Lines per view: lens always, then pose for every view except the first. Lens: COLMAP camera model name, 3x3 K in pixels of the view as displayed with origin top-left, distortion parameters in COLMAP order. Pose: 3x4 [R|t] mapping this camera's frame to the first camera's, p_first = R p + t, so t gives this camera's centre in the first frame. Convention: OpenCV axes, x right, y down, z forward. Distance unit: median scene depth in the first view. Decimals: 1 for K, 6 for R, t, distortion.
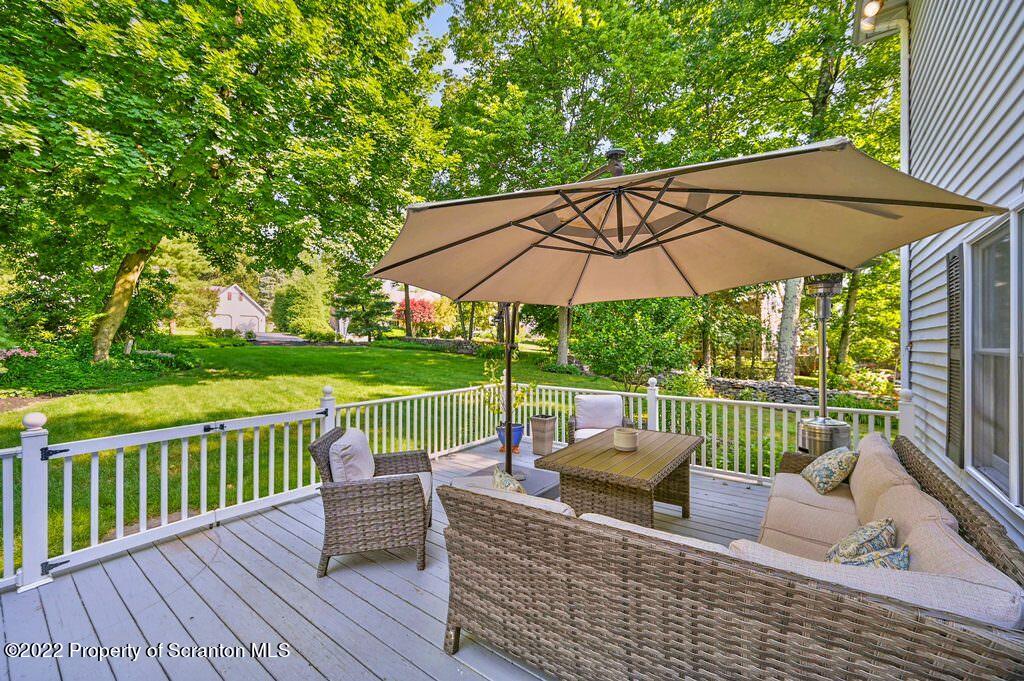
lens RADIAL K [[404.3, 0, 520.7], [0, 404.3, 342.1], [0, 0, 1]] dist [0.000626, -0.000028]
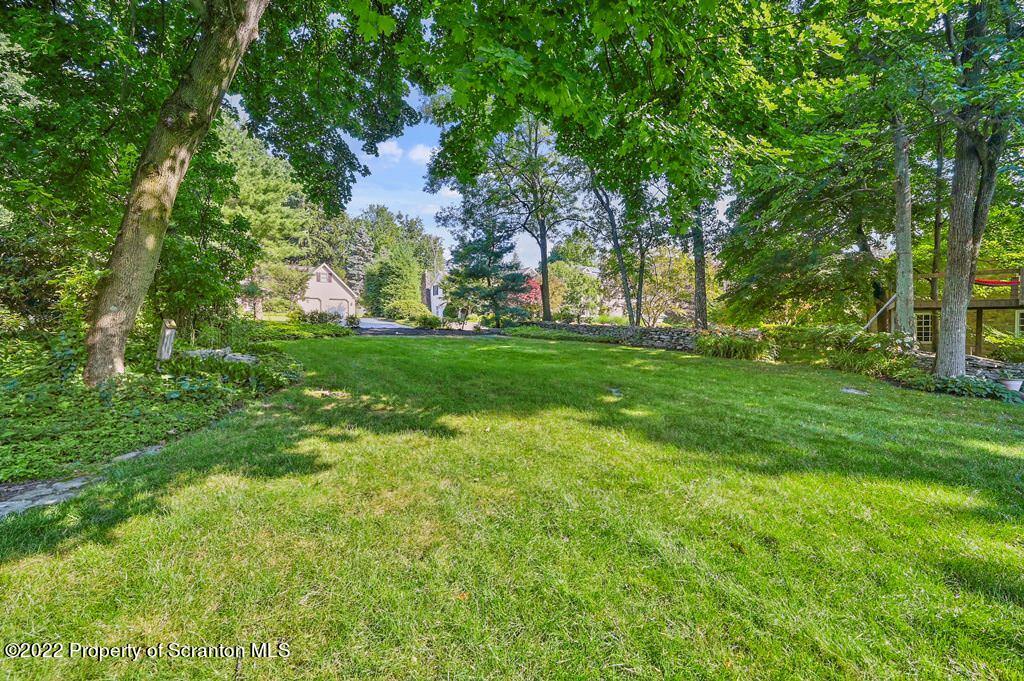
lens RADIAL K [[423.4, 0, 504.9], [0, 423.4, 338.8], [0, 0, 1]] dist [0.009124, 0.000052]
pose [[0.980585, 0.002457, -0.196077, -0.221405], [0.002646, 0.999665, 0.025757, -0.002993], [0.196075, -0.025776, 0.980250, 0.270140]]
